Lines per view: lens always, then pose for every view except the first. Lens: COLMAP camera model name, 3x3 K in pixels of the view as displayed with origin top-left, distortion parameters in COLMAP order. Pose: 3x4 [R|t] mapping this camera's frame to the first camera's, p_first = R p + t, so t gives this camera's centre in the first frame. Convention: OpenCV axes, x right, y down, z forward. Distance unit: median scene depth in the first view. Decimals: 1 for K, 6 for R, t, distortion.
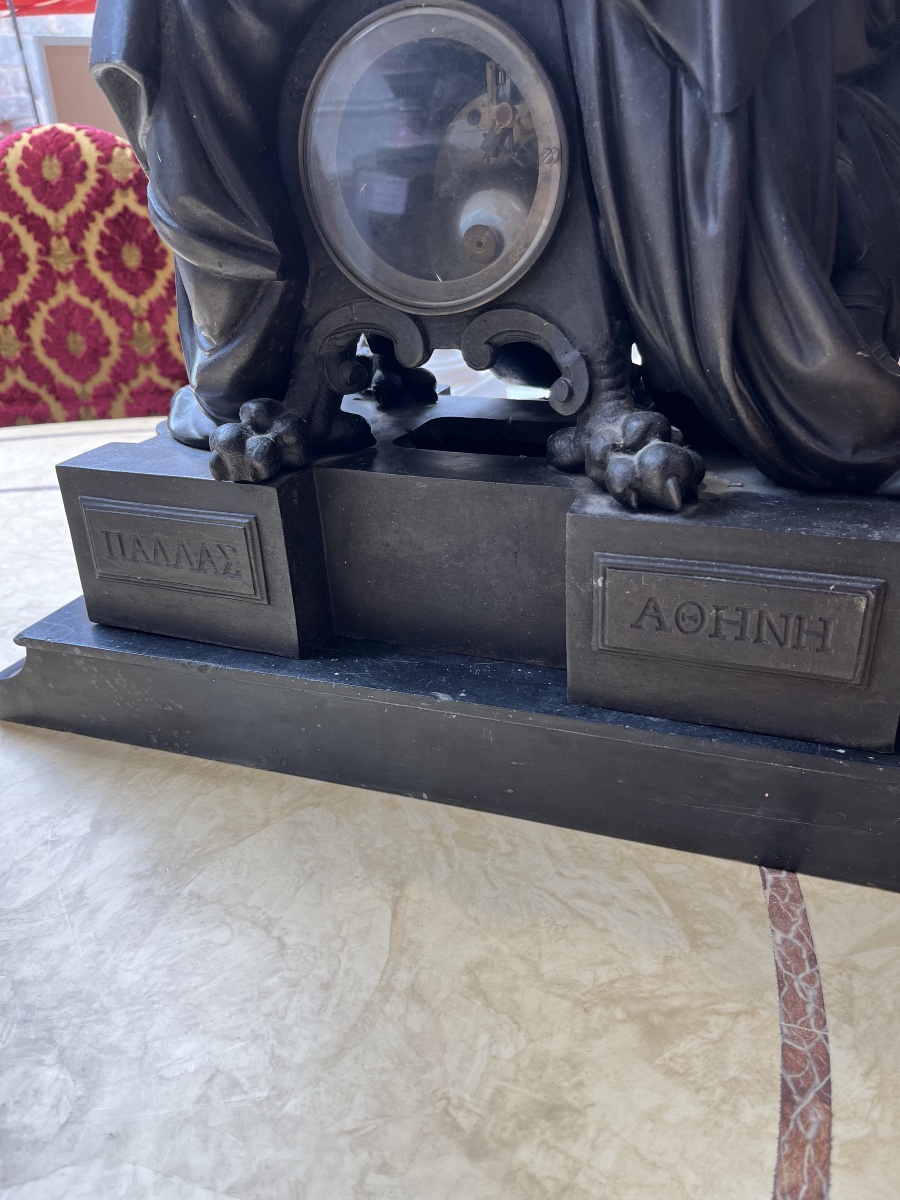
lens RADIAL K [[932.4, 0, 447.0], [0, 932.4, 604.3], [0, 0, 1]] dist [0.029005, -0.056869]
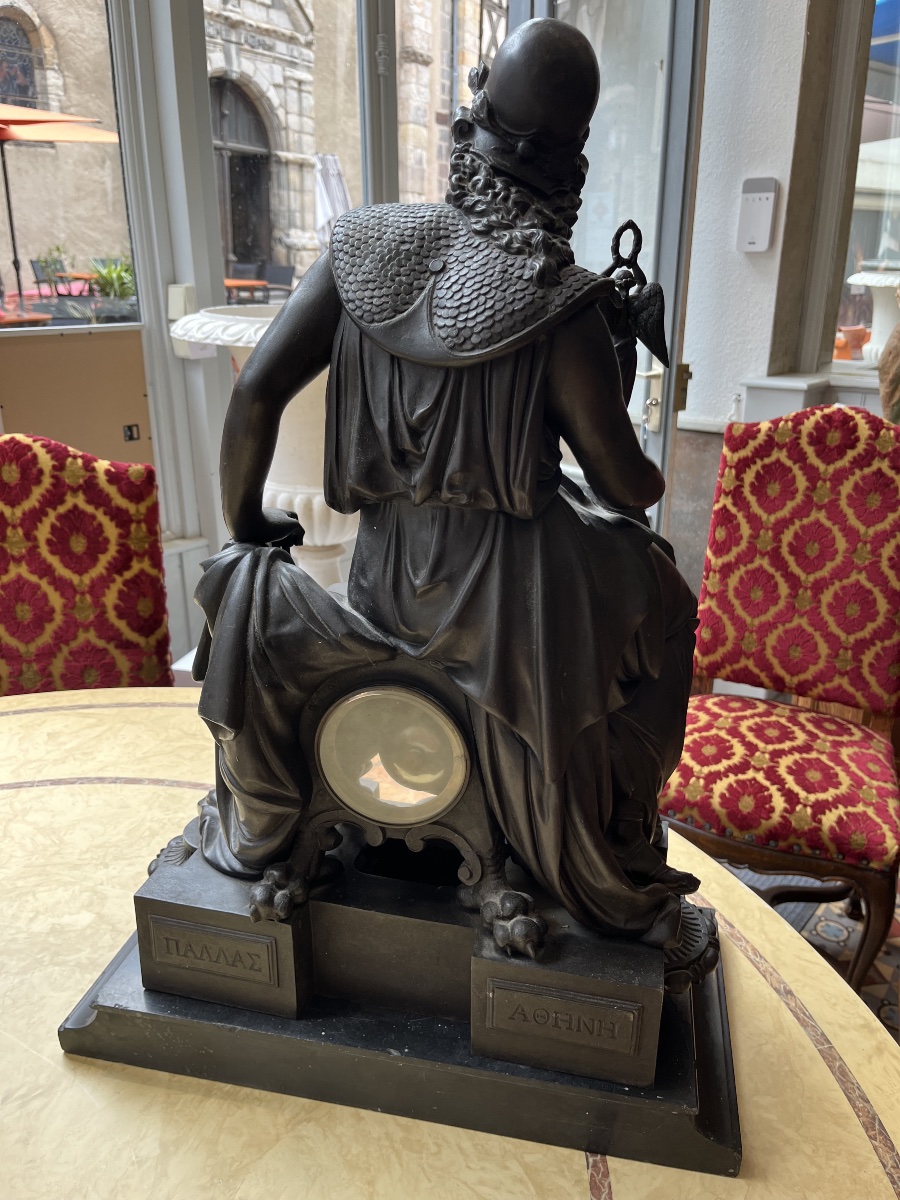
lens RADIAL K [[920.9, 0, 444.2], [0, 920.9, 603.9], [0, 0, 1]] dist [0.054921, -0.094202]
pose [[0.988715, 0.002518, 0.149785, -0.151939], [0.013460, 0.994322, -0.105560, -0.473542], [-0.149200, 0.106385, 0.983067, -0.635893]]
